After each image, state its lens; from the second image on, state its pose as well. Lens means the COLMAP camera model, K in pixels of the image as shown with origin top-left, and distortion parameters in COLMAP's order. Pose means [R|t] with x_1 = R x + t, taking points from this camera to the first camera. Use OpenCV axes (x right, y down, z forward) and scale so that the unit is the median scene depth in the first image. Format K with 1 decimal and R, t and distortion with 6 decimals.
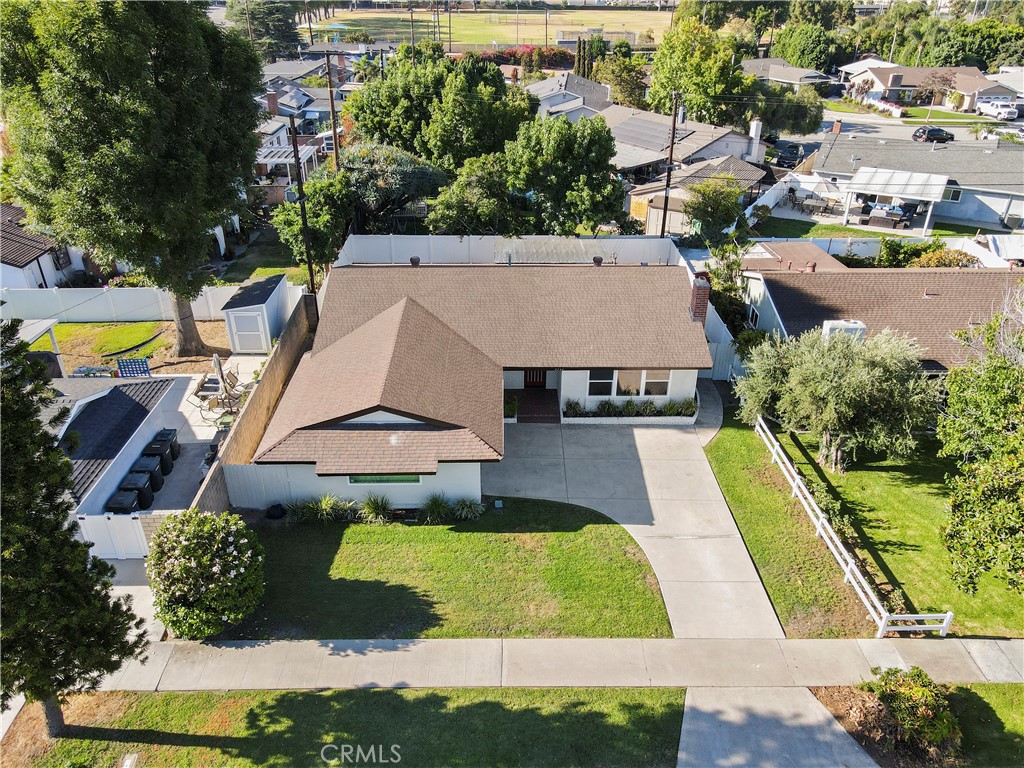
lens RADIAL K [[749.6, 0, 512.0], [0, 749.6, 384.0], [0, 0, 1]] dist [0.014290, 0.000238]
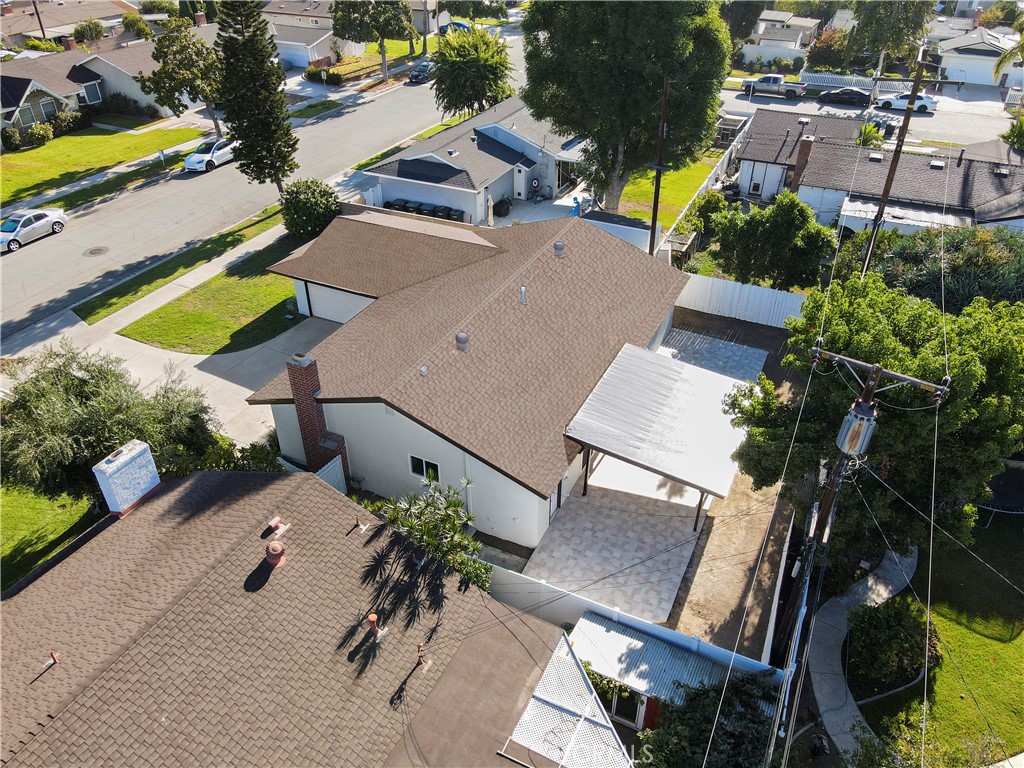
lens RADIAL K [[749.1, 0, 512.0], [0, 749.1, 384.0], [0, 0, 1]] dist [0.010008, 0.003448]
pose [[-0.457521, 0.479698, -0.748708, 0.898760], [-0.460058, 0.592846, 0.660969, -0.880466], [0.760934, 0.646857, -0.050552, 1.469002]]
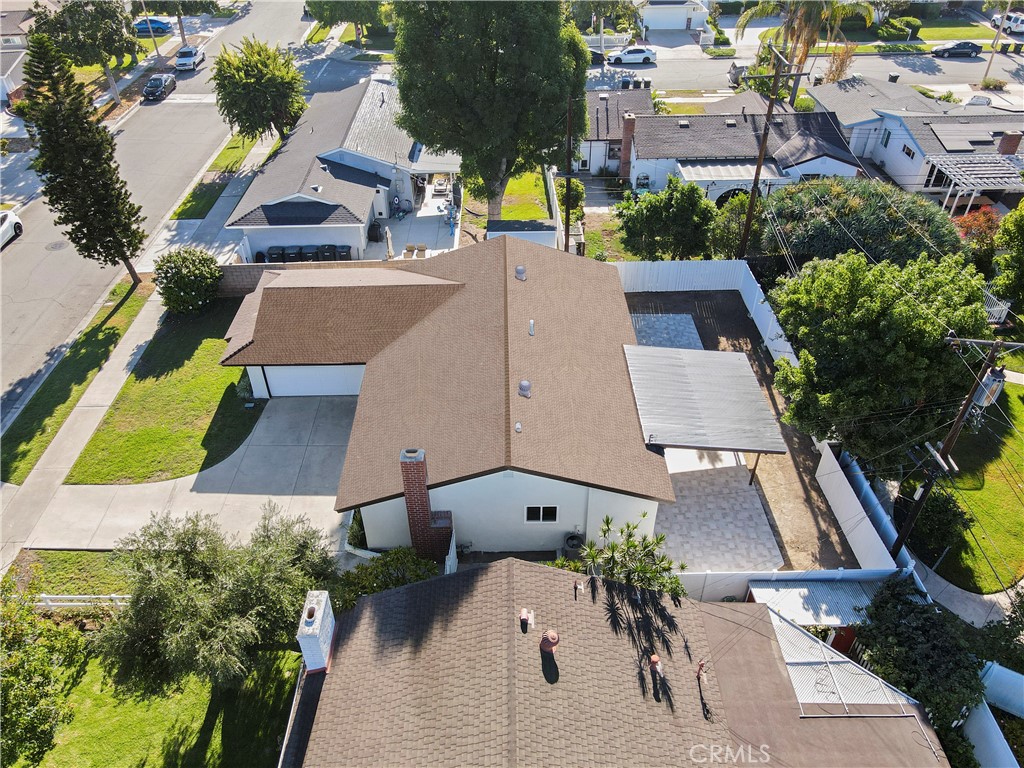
lens RADIAL K [[749.6, 0, 512.0], [0, 749.6, 384.0], [0, 0, 1]] dist [0.014290, 0.000238]
pose [[-0.010277, 0.594532, -0.804006, 1.004944], [-0.496354, 0.694966, 0.520245, -0.772241], [0.868059, 0.404418, 0.287956, 1.008271]]
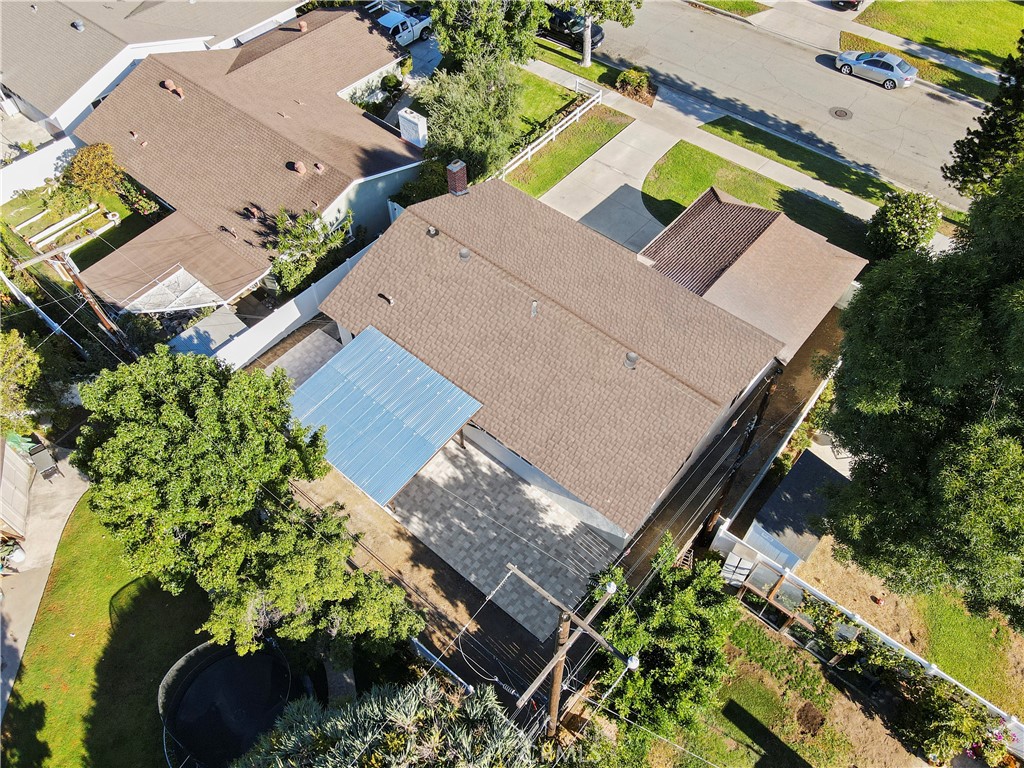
lens RADIAL K [[749.6, 0, 512.0], [0, 749.6, 384.0], [0, 0, 1]] dist [0.014290, 0.000238]
pose [[-0.745919, -0.548550, 0.377753, -0.468163], [0.315159, 0.208954, 0.925750, -1.270372], [-0.586753, 0.809587, 0.017018, 1.434505]]
